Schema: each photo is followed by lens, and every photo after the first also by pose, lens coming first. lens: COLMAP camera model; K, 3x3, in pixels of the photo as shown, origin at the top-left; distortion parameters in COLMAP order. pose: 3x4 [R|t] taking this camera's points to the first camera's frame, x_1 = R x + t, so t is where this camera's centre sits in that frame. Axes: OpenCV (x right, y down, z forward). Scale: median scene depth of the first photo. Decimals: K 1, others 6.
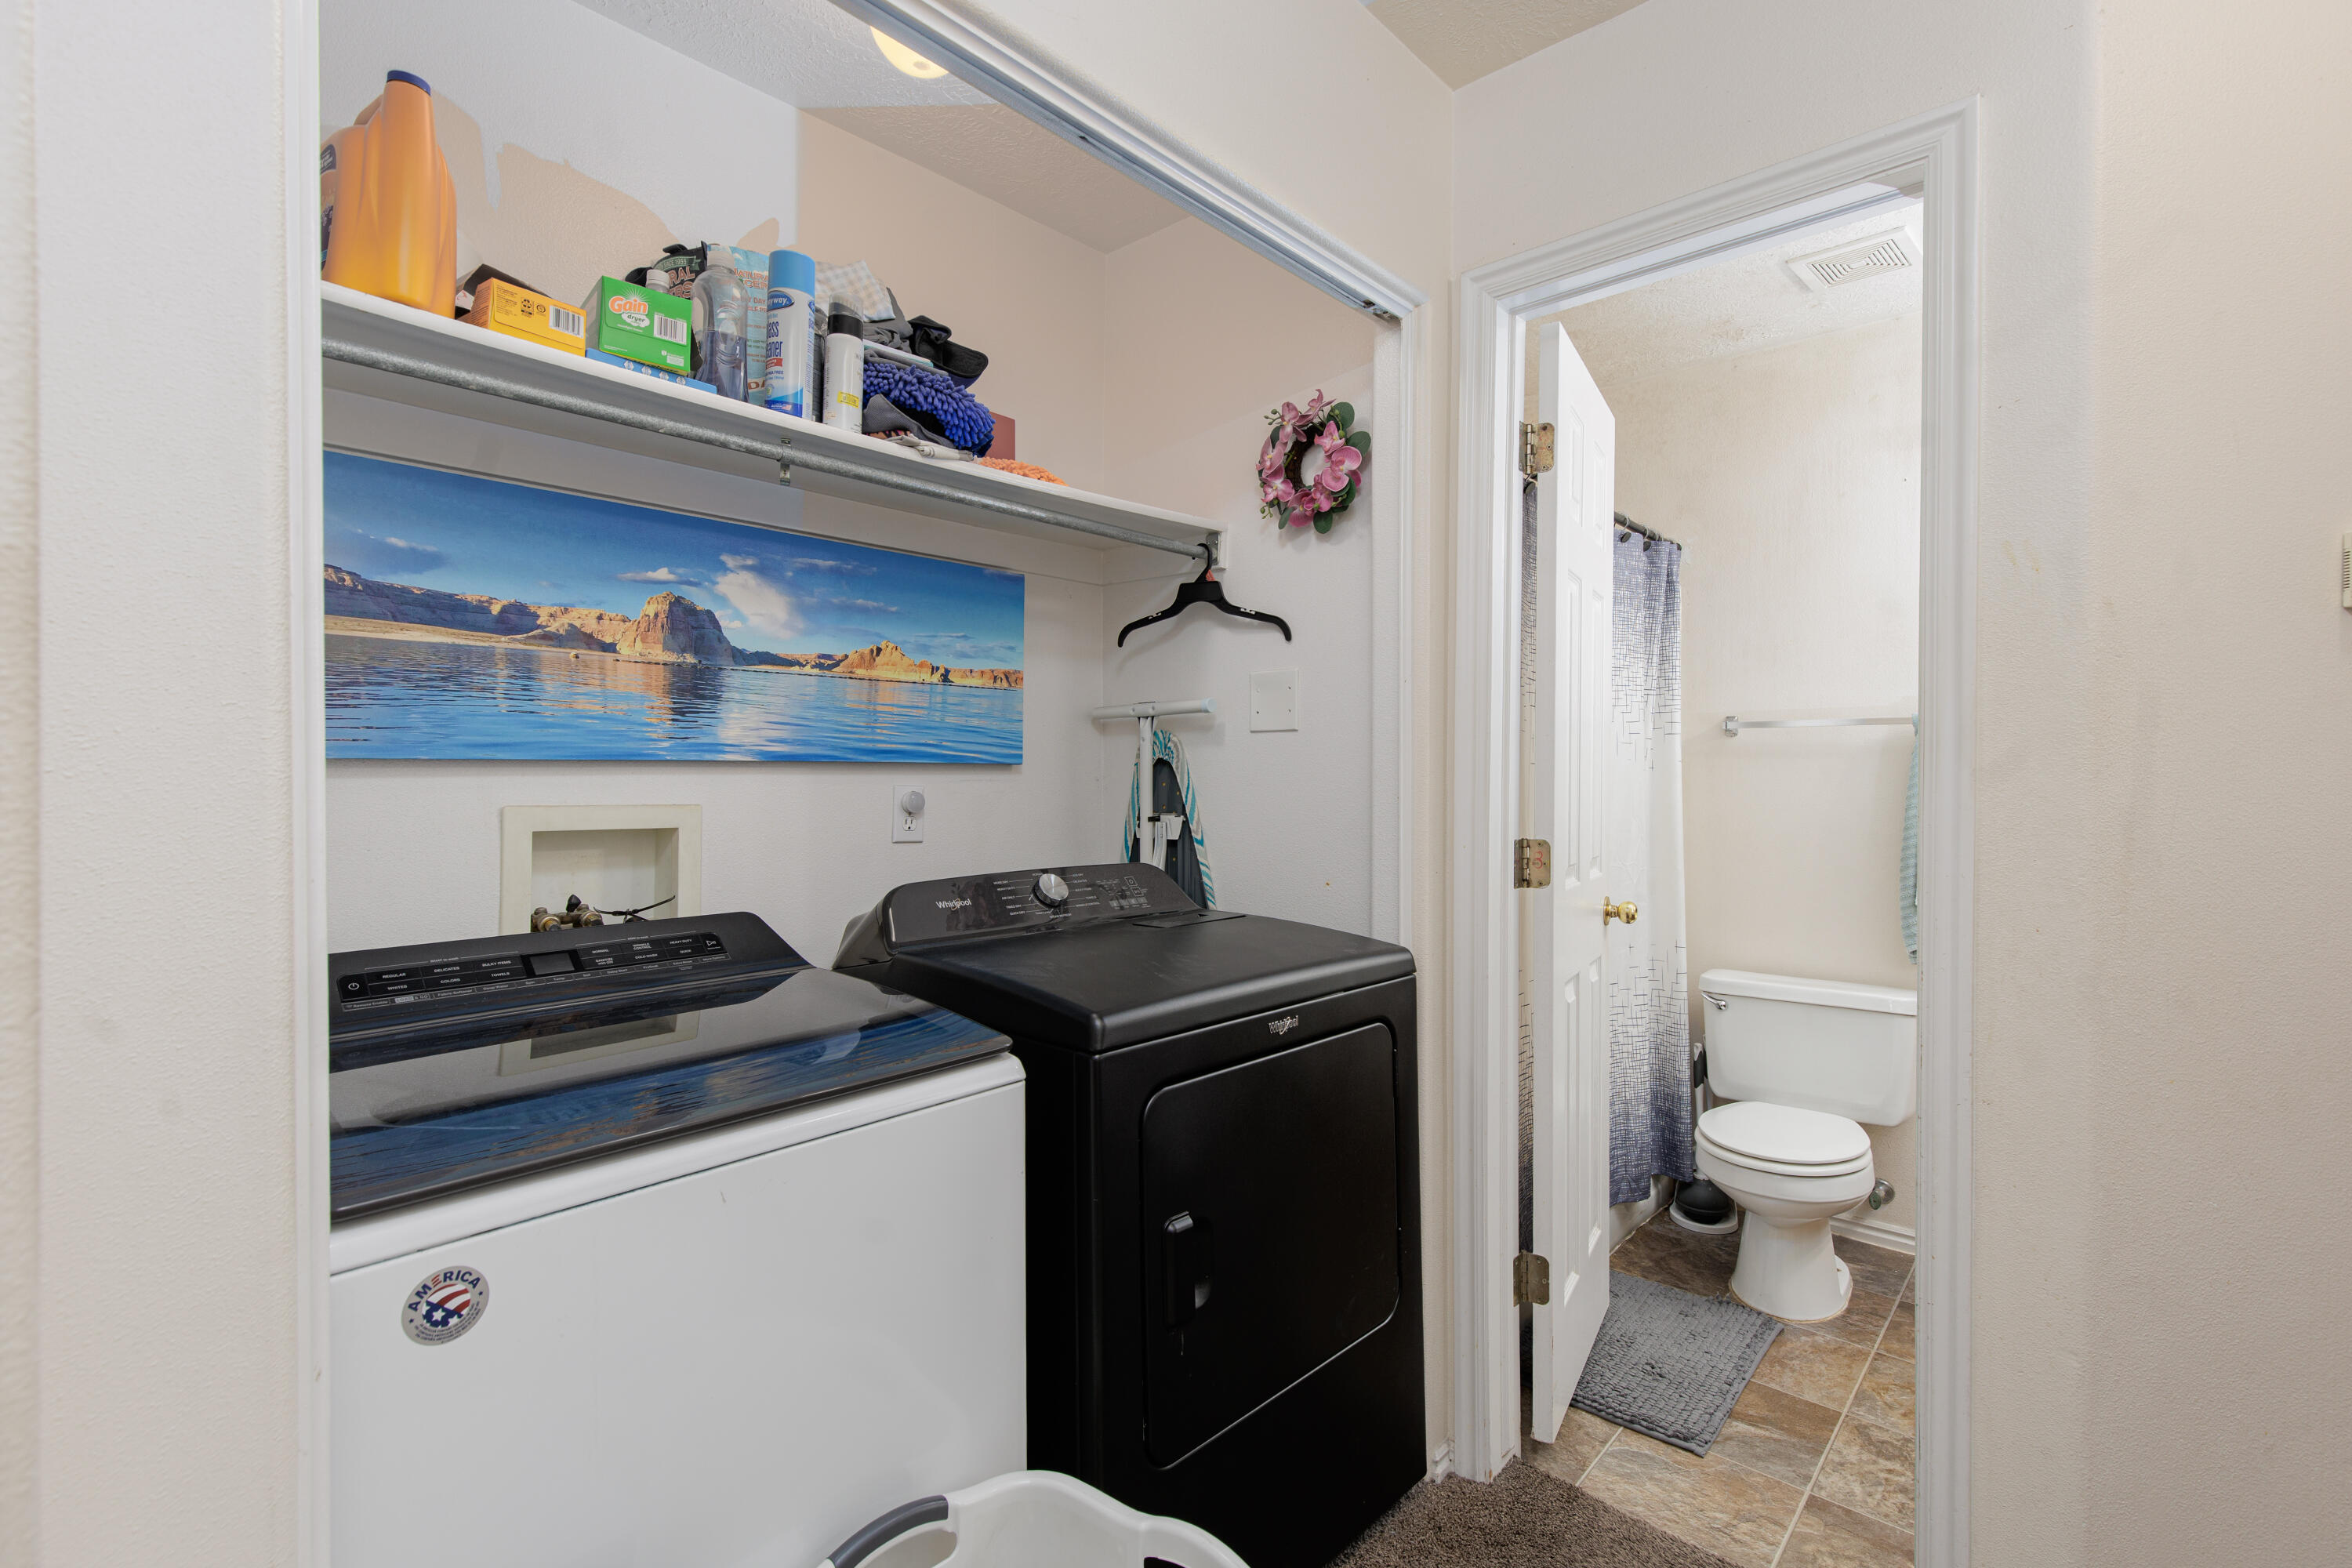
lens RADIAL K [[1060.3, 0, 1177.4], [0, 1060.3, 779.5], [0, 0, 1]] dist [0.003207, 0.000229]
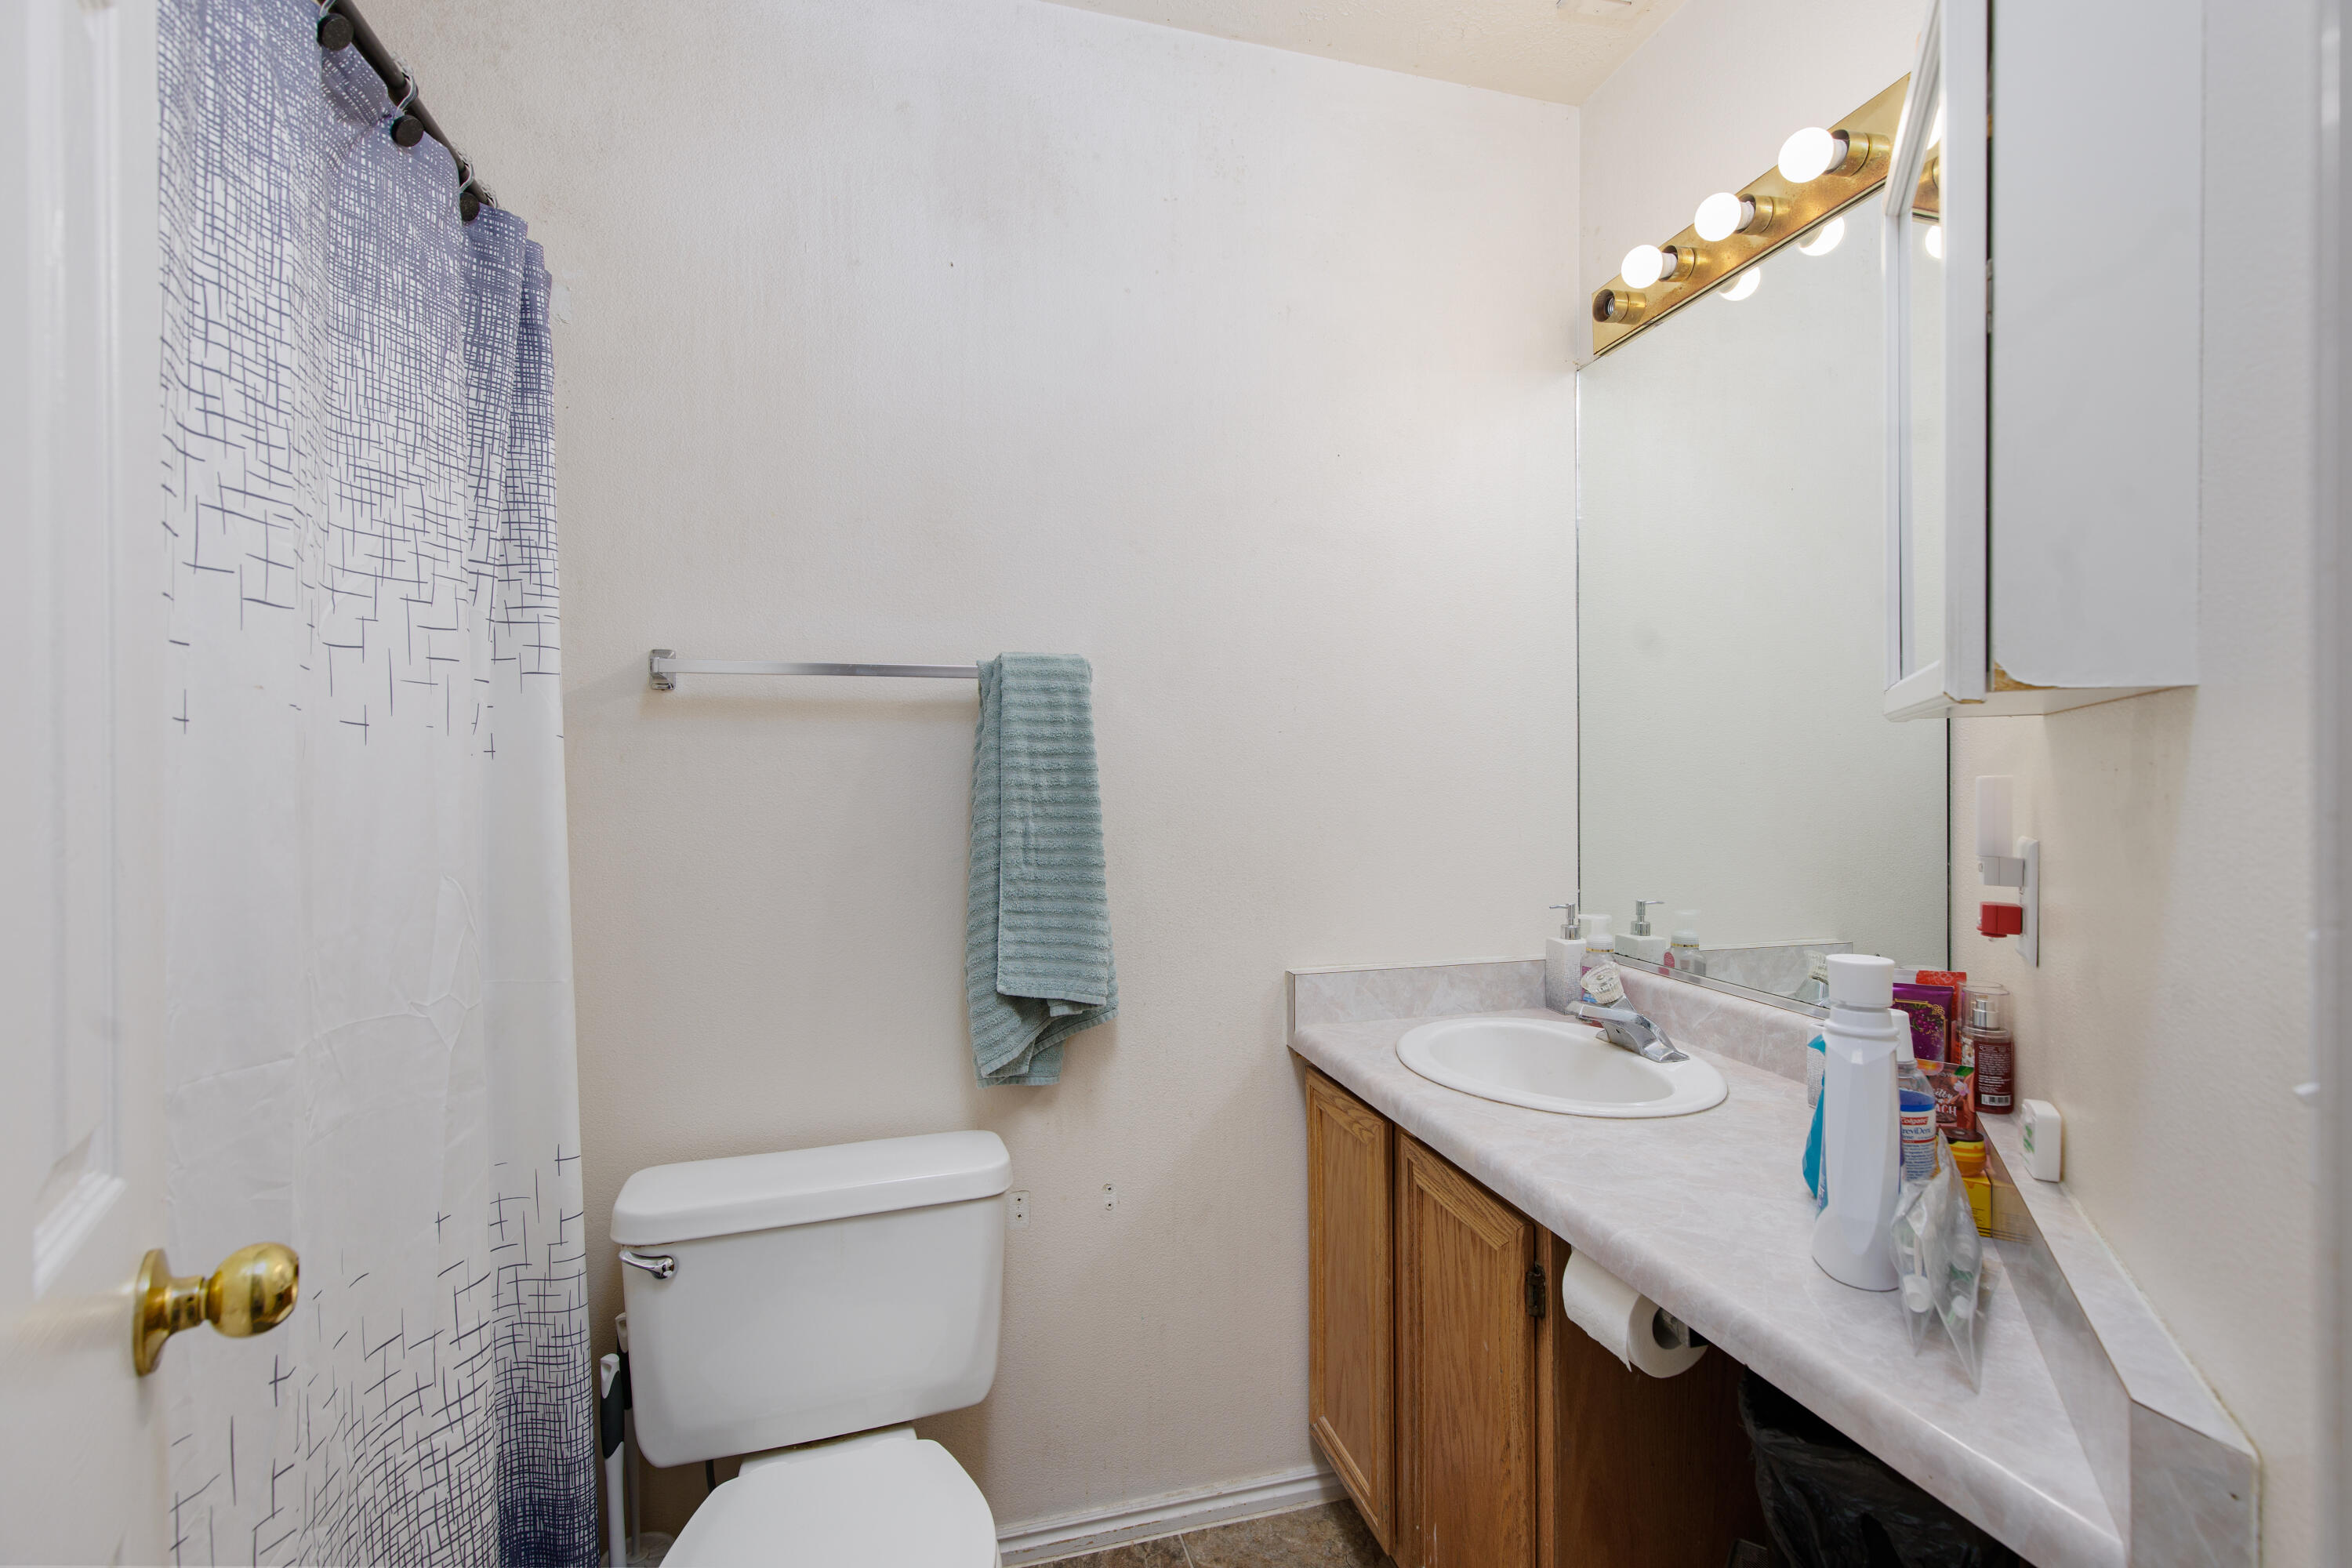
lens RADIAL K [[1060.3, 0, 1179.5], [0, 1060.3, 782.0], [0, 0, 1]] dist [0.003207, 0.000229]
pose [[0.531596, -0.013211, 0.846895, 0.238536], [0.009237, 0.999909, 0.009801, 0.000031], [-0.846948, 0.002613, 0.531669, 0.551522]]
